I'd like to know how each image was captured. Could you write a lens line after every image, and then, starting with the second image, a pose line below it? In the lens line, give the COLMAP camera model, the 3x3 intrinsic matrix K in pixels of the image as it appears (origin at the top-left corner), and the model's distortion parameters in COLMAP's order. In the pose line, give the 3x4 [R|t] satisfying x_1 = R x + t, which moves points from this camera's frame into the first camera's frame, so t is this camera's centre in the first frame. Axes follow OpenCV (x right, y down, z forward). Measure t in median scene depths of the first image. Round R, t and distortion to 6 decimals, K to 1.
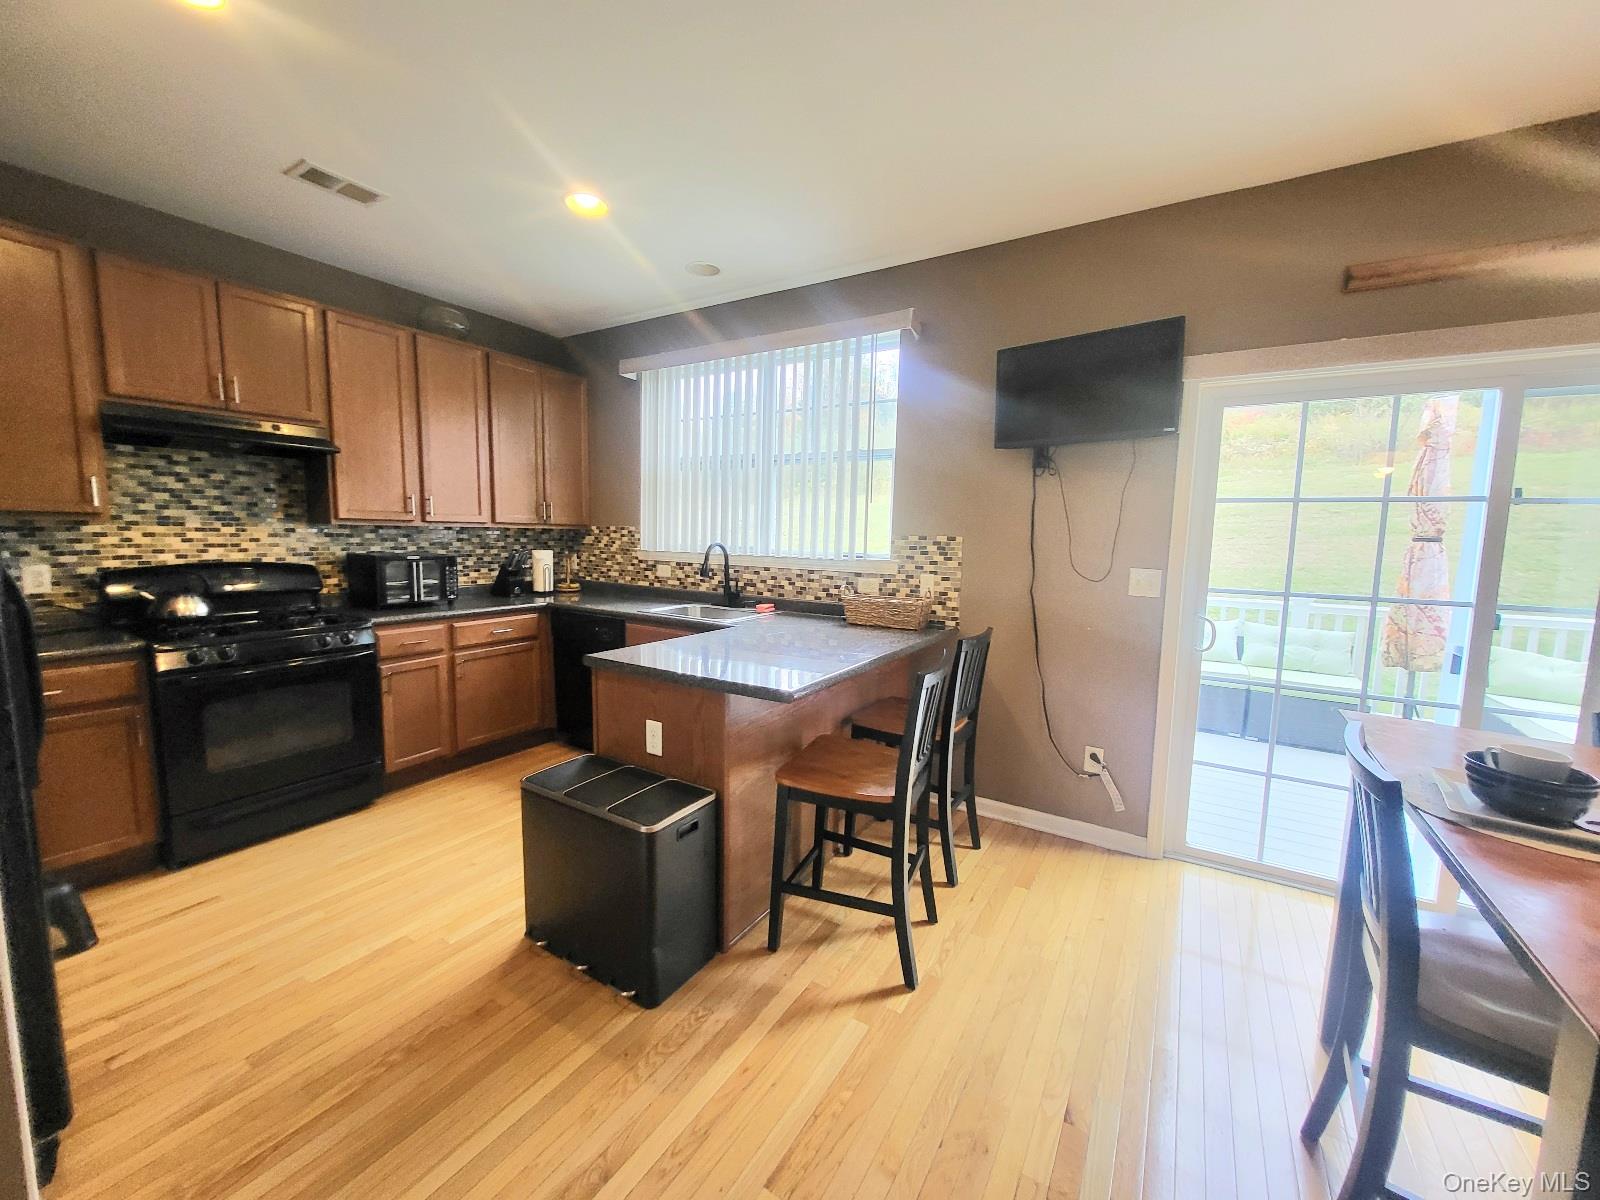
lens RADIAL K [[633.6, 0, 801.3], [0, 633.6, 602.1], [0, 0, 1]] dist [-0.002198, -0.001005]
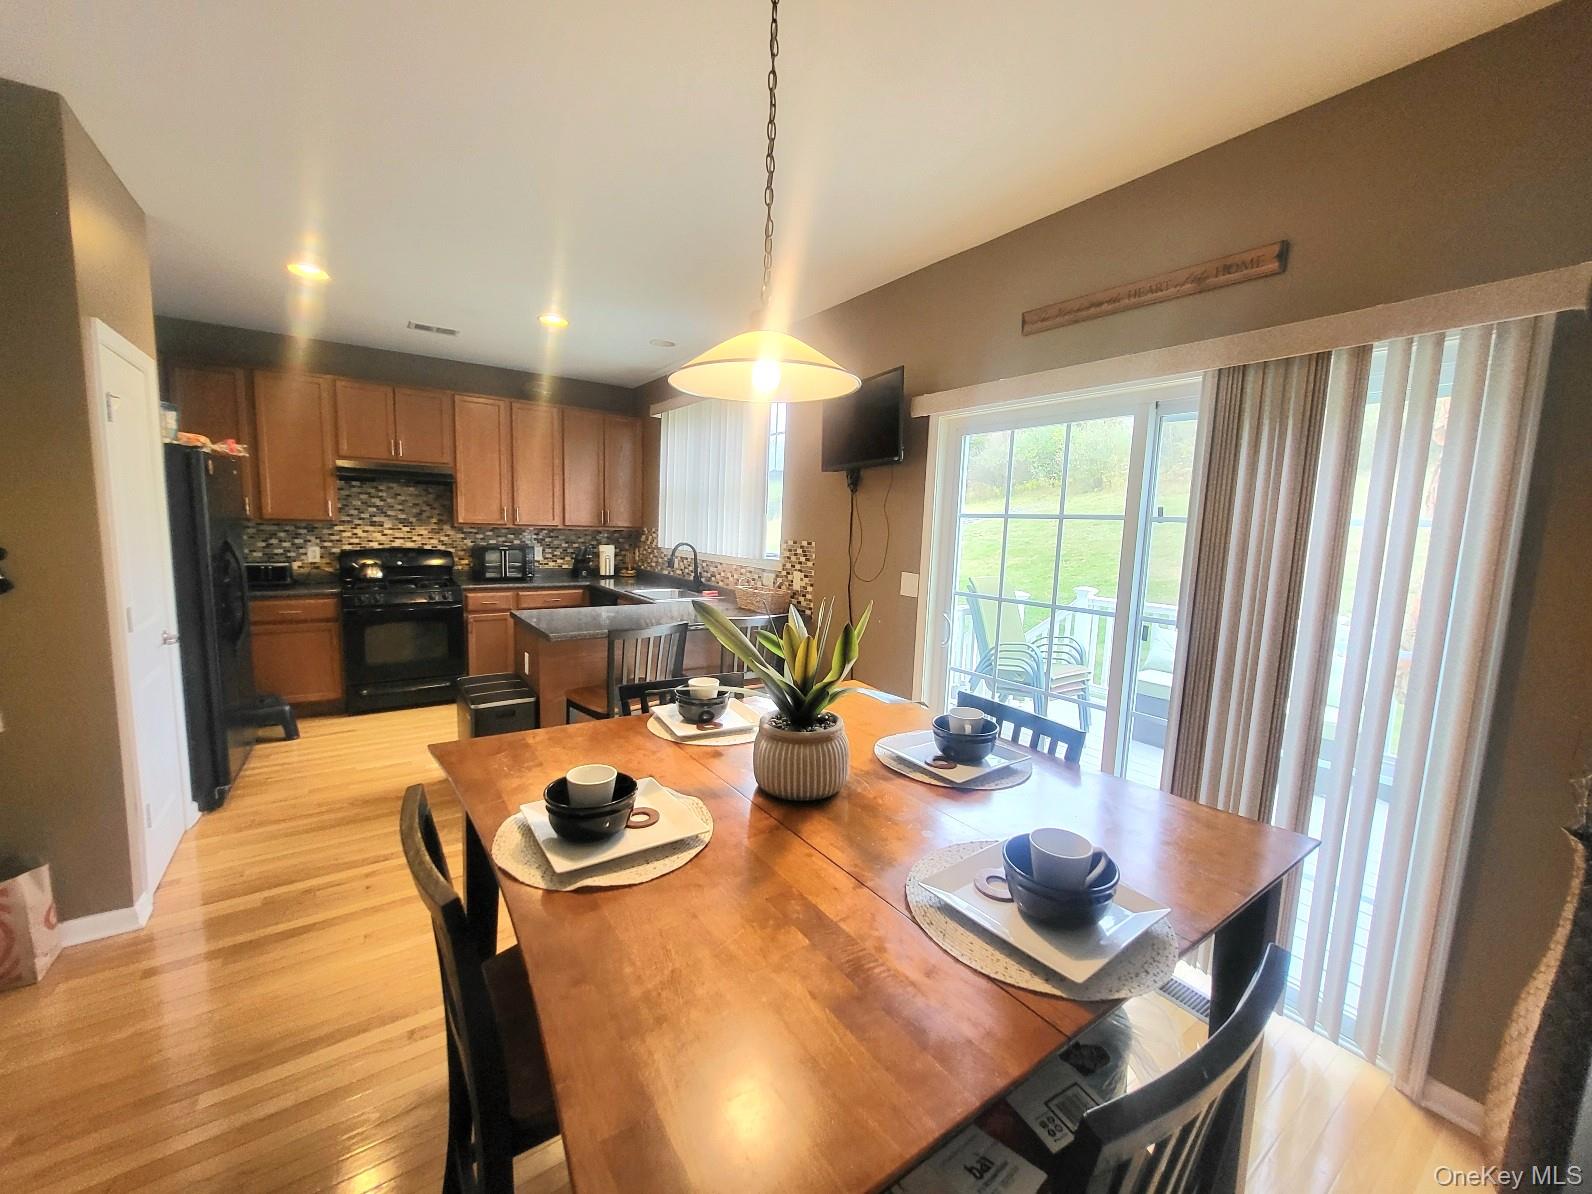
lens RADIAL K [[630.5, 0, 784.8], [0, 630.5, 595.0], [0, 0, 1]] dist [-0.002198, -0.001005]
pose [[0.918509, 0.053932, -0.391704, 0.674389], [-0.056298, 0.998399, 0.005451, -0.003861], [0.391371, 0.017045, 0.920075, -0.148256]]
